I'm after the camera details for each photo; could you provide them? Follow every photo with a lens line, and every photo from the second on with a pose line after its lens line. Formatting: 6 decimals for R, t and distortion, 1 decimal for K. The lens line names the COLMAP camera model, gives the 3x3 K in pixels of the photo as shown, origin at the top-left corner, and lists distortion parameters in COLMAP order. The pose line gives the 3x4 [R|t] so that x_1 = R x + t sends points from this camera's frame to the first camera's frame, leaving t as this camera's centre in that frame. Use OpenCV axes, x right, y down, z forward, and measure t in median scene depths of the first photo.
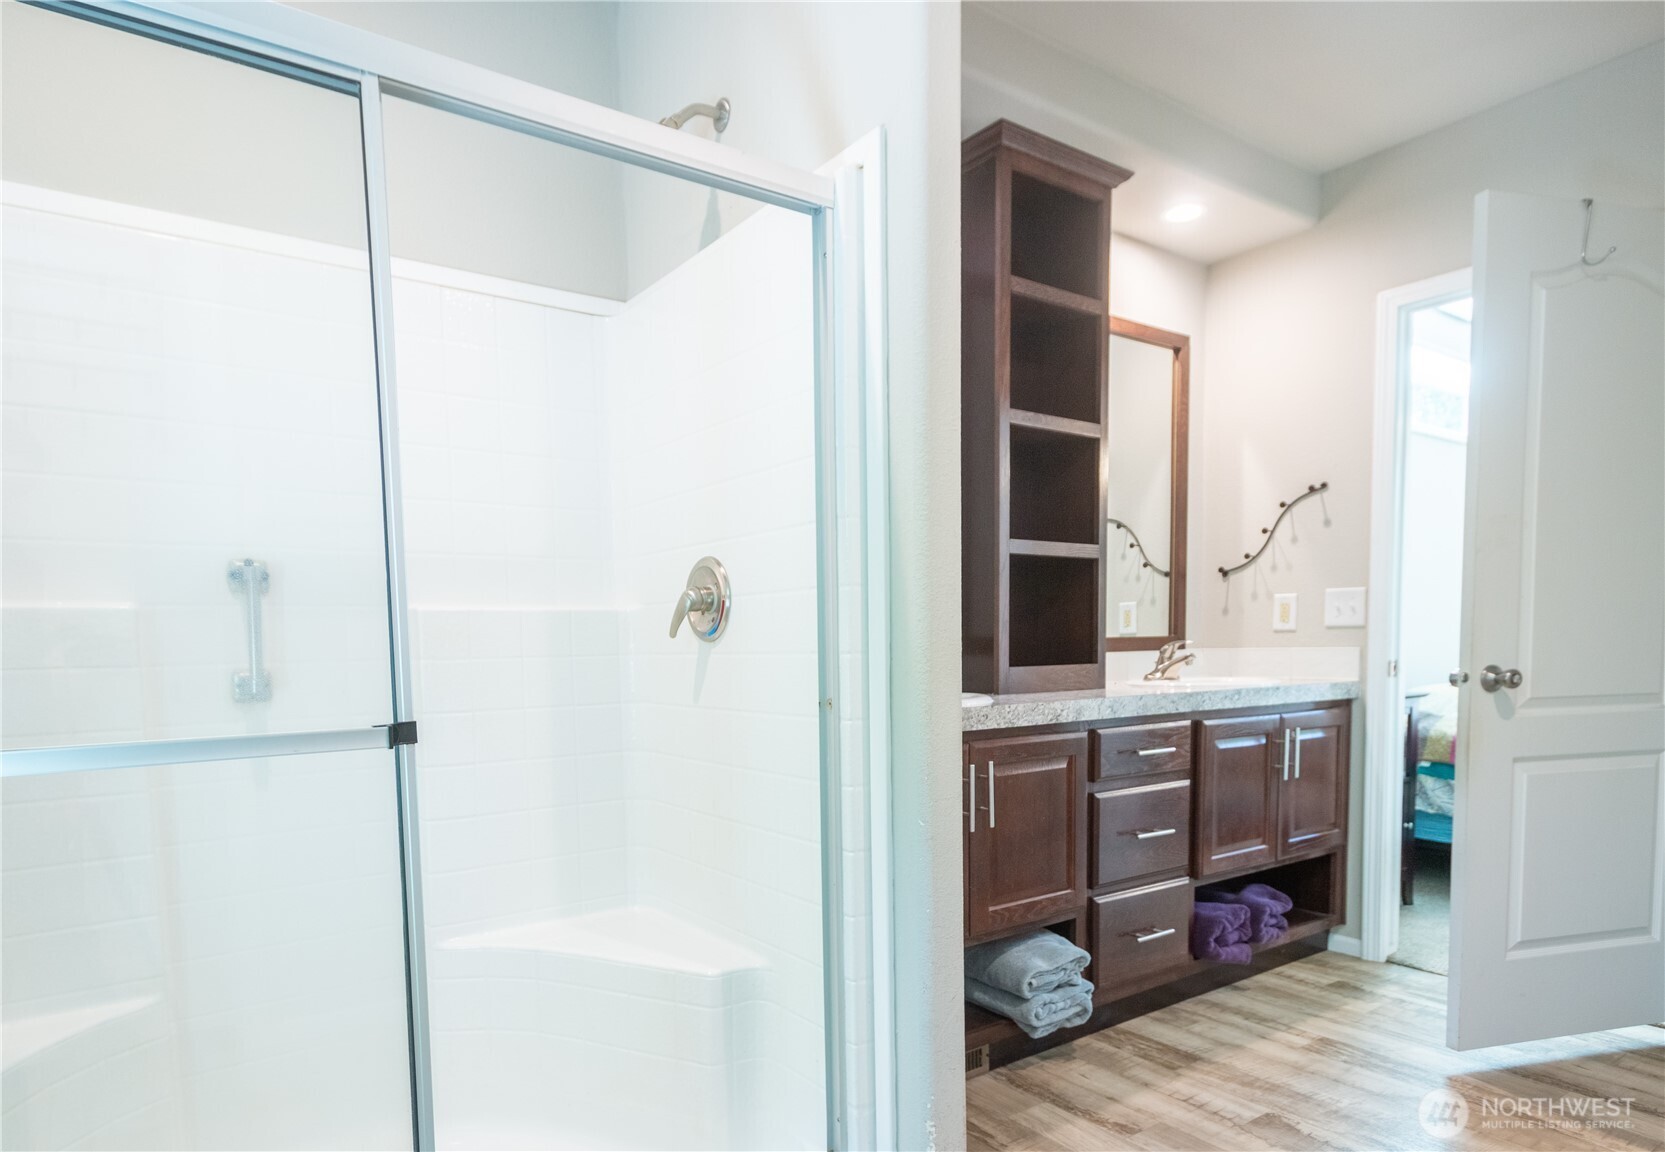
lens RADIAL K [[951.9, 0, 831.2], [0, 951.9, 594.3], [0, 0, 1]] dist [0.003636, 0.000884]
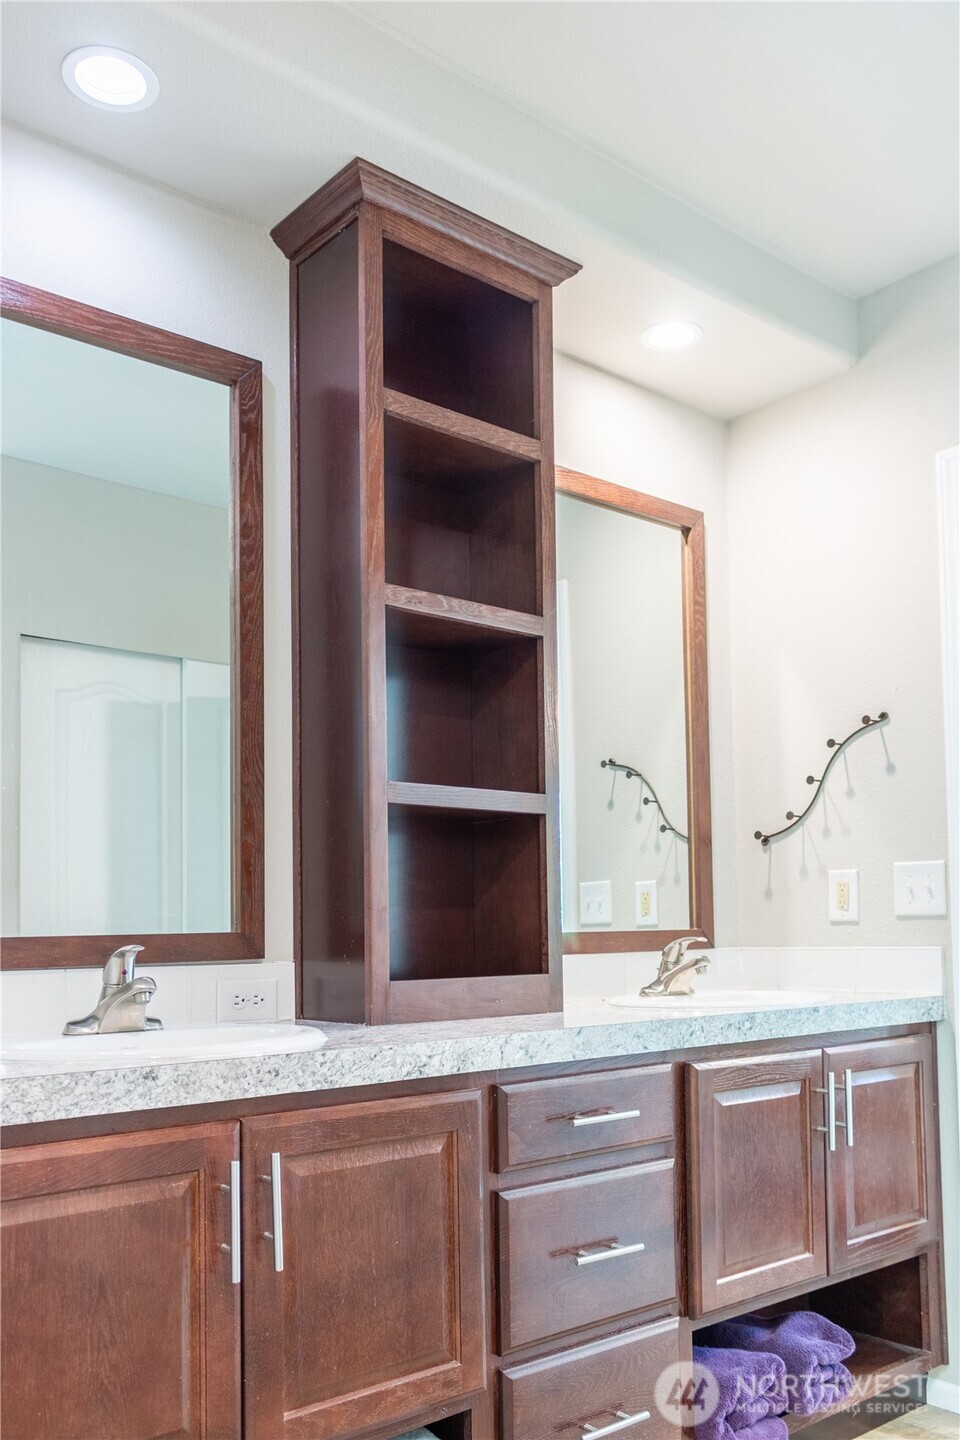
lens RADIAL K [[1203.8, 0, 480.0], [0, 1203.8, 720.0], [0, 0, 1]] dist [0.017674, 0.005608]
pose [[0.995622, 0.014532, 0.092331, 0.150765], [-0.002872, 0.992130, -0.125181, 0.002930], [-0.093424, 0.124368, 0.987828, 0.153144]]
